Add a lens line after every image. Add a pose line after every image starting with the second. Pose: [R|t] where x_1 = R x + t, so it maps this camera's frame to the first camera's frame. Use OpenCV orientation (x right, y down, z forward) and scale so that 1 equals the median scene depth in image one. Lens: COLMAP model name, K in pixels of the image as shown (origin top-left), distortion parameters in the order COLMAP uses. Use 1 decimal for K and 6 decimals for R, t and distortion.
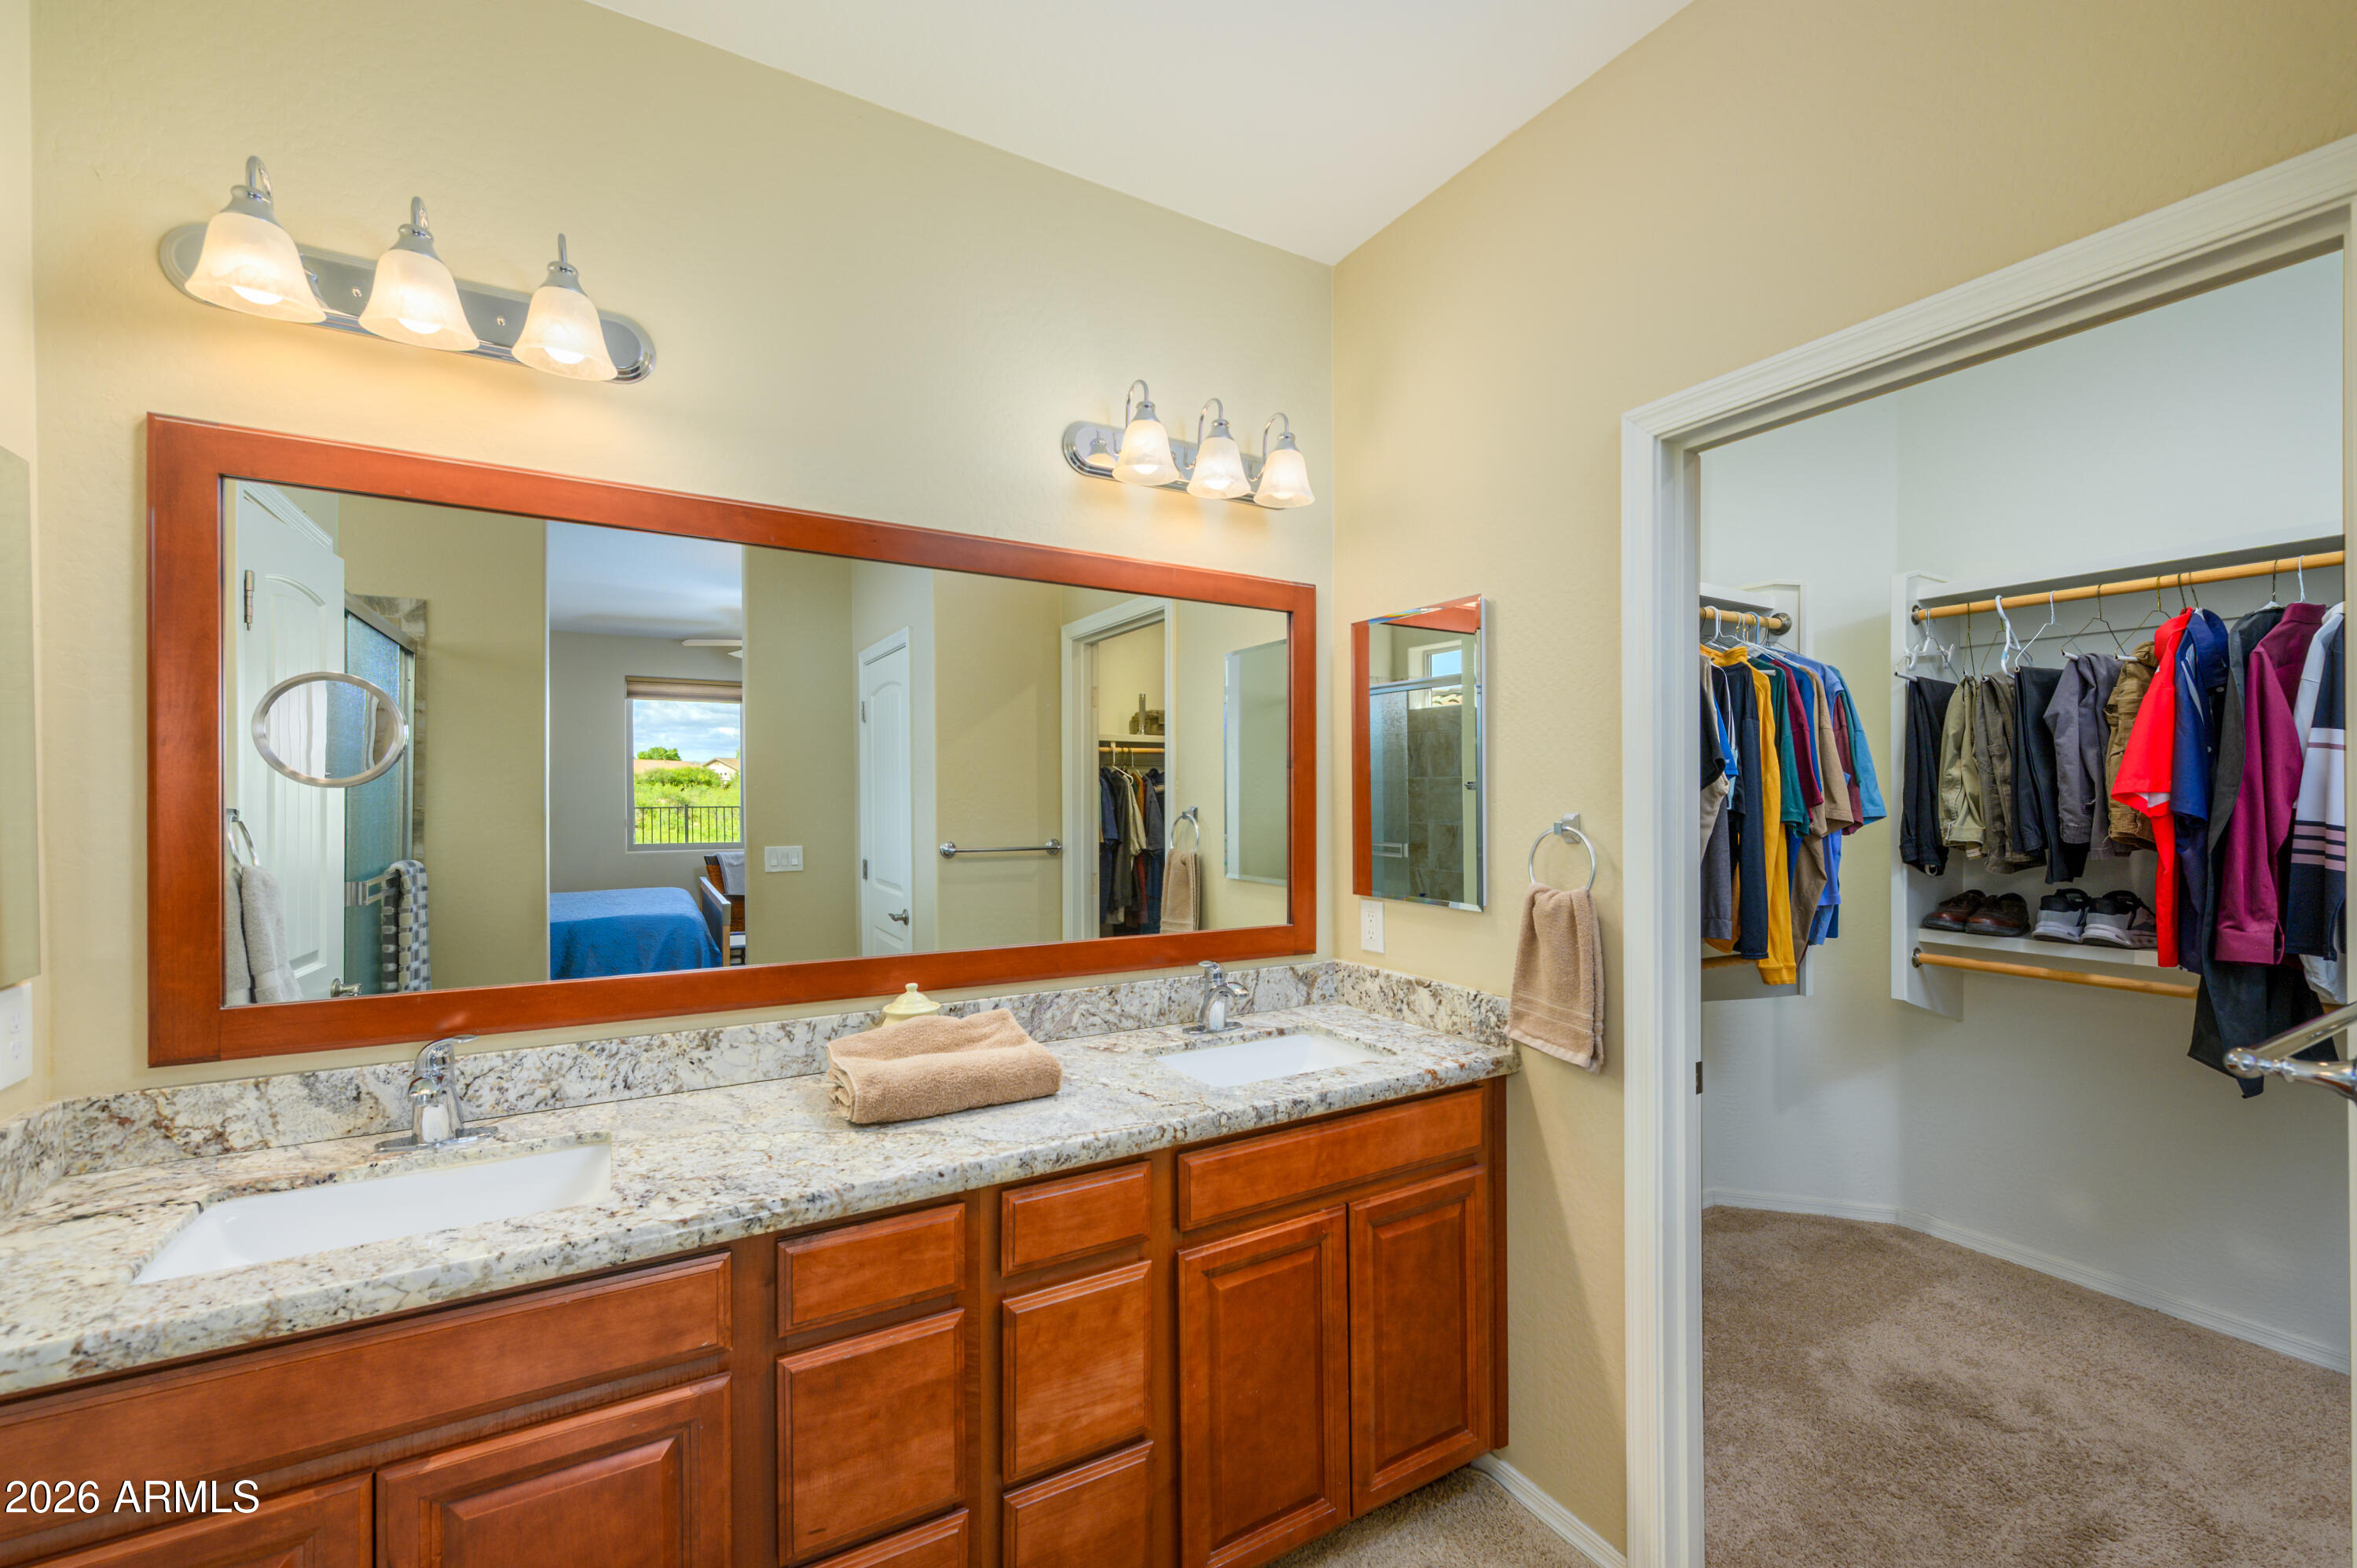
lens RADIAL K [[978.1, 0, 1184.8], [0, 978.1, 800.3], [0, 0, 1]] dist [-0.000674, 0.000021]
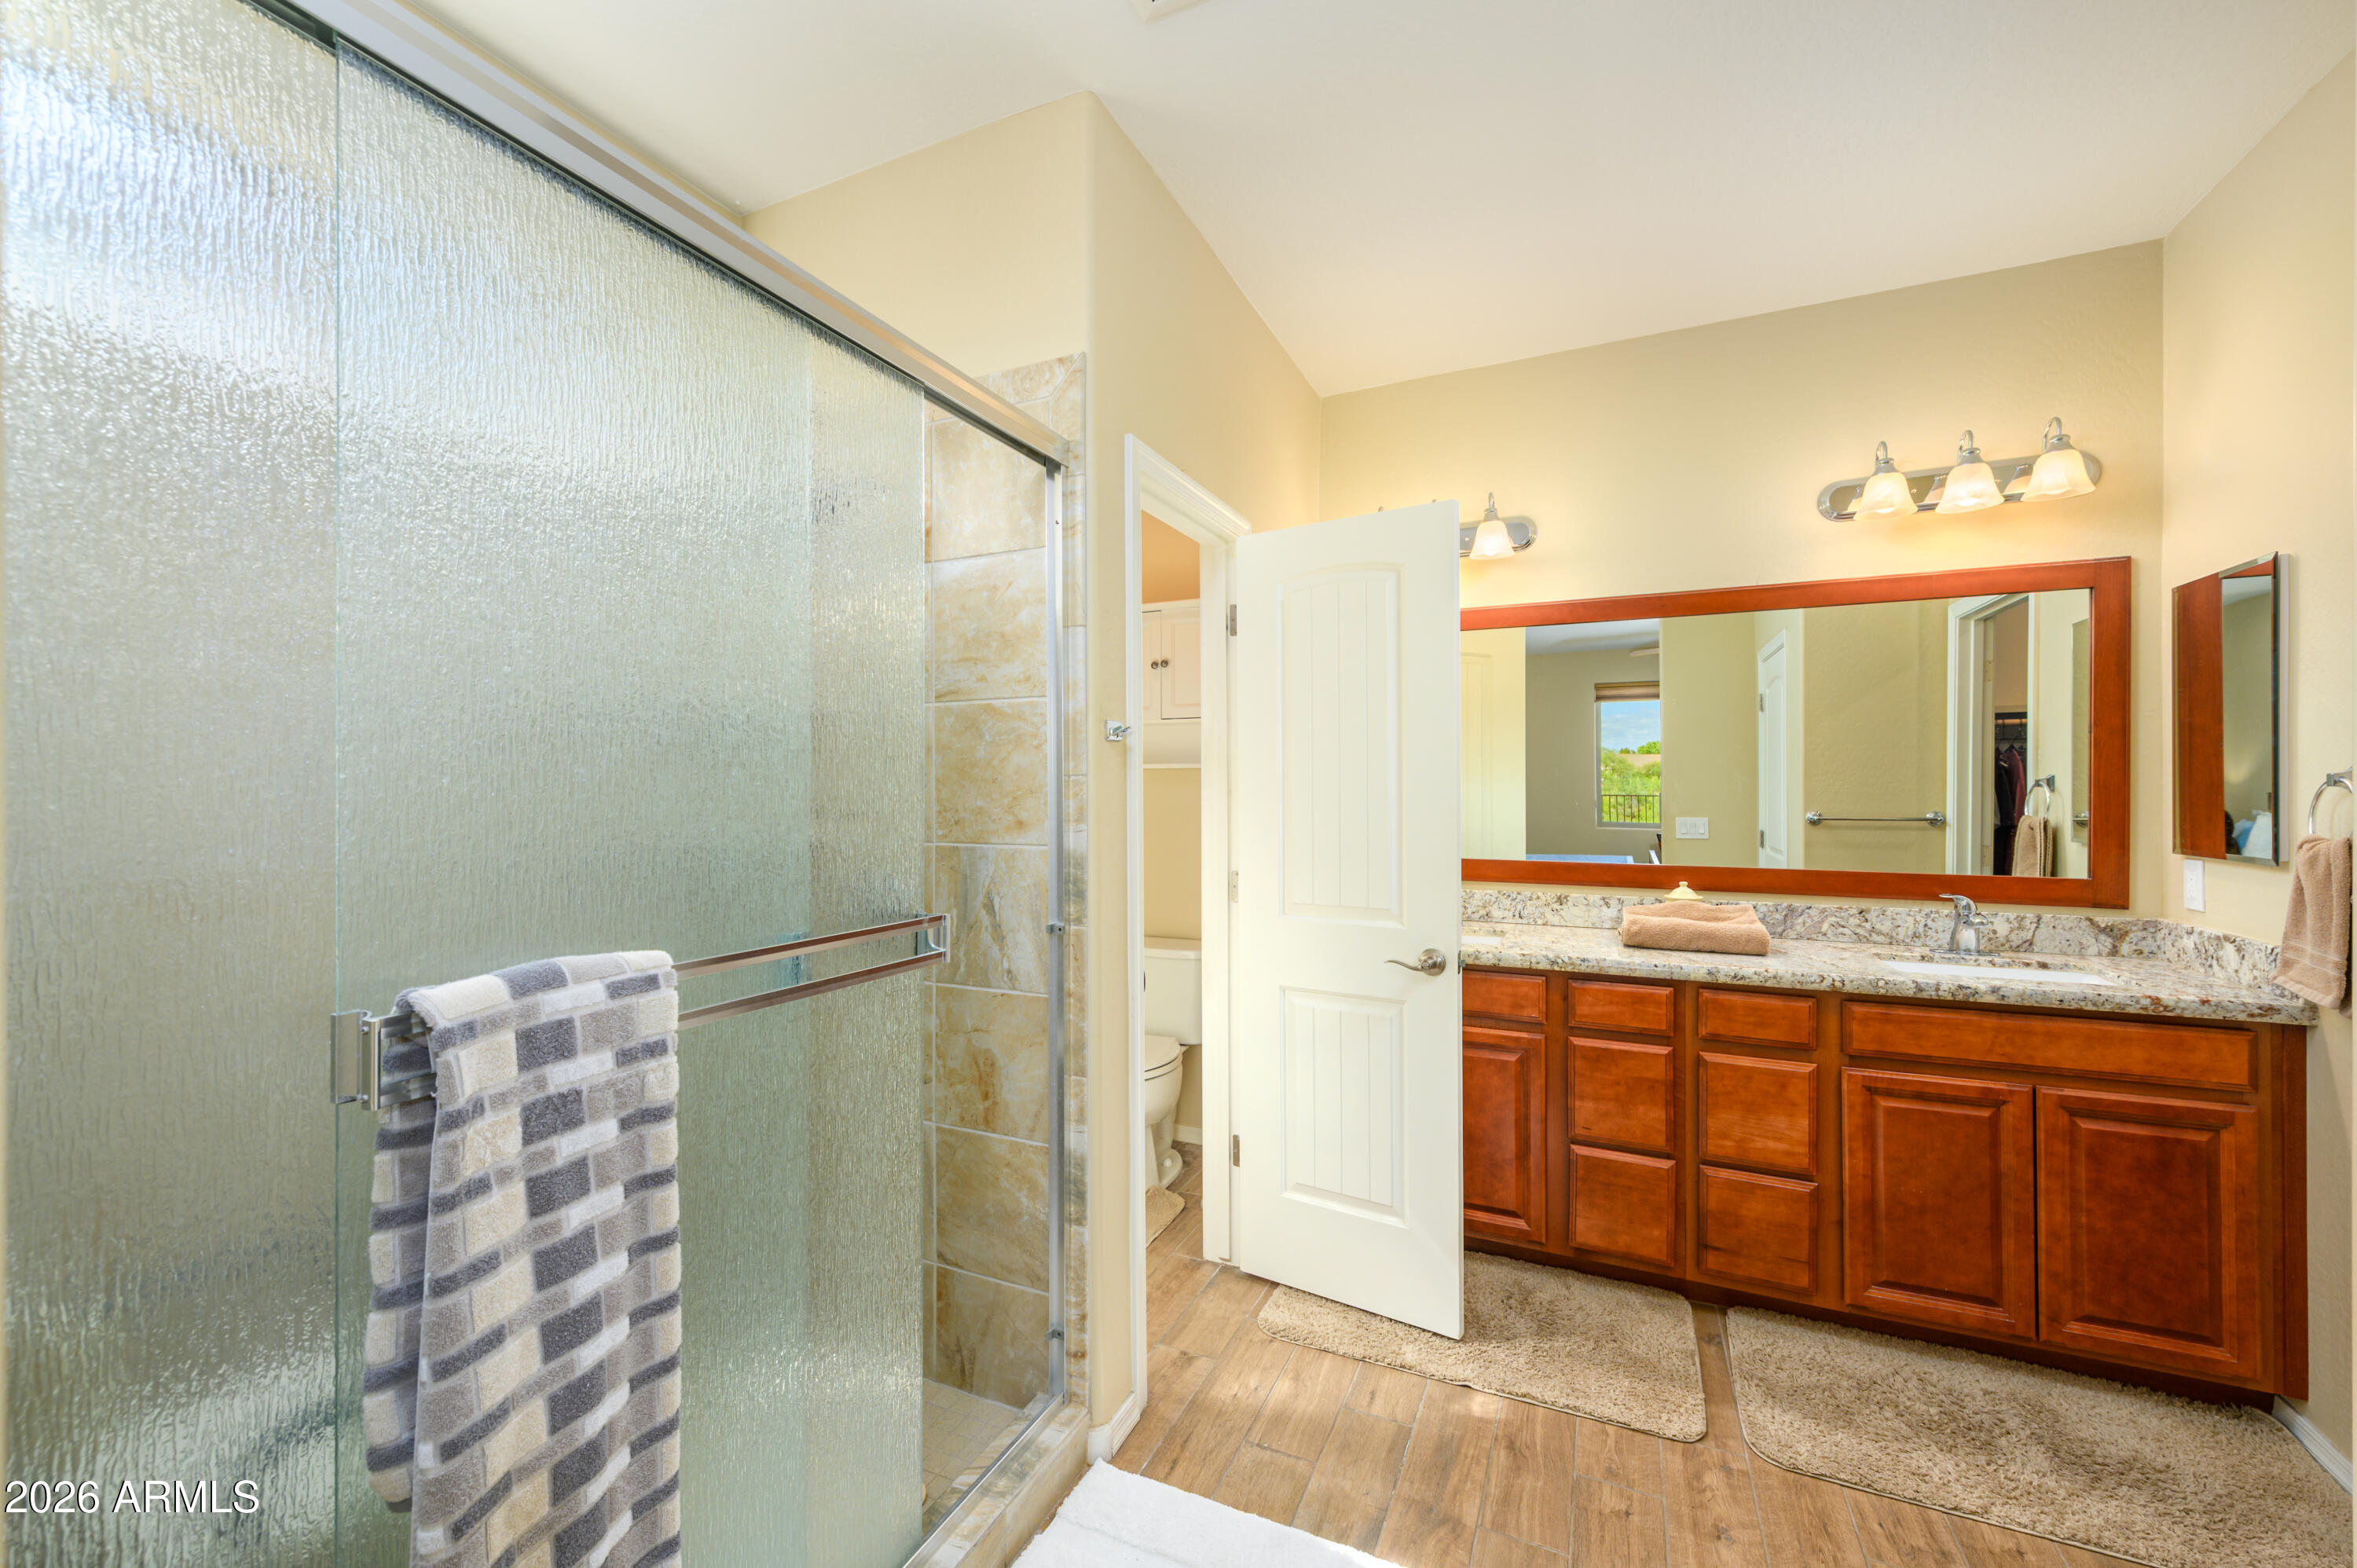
lens RADIAL K [[978.1, 0, 1184.8], [0, 978.1, 800.3], [0, 0, 1]] dist [-0.000674, 0.000021]
pose [[0.580896, 0.002616, -0.813973, 0.545577], [0.001360, 0.999990, 0.004184, 0.046835], [0.813976, -0.003538, 0.580887, -0.585276]]
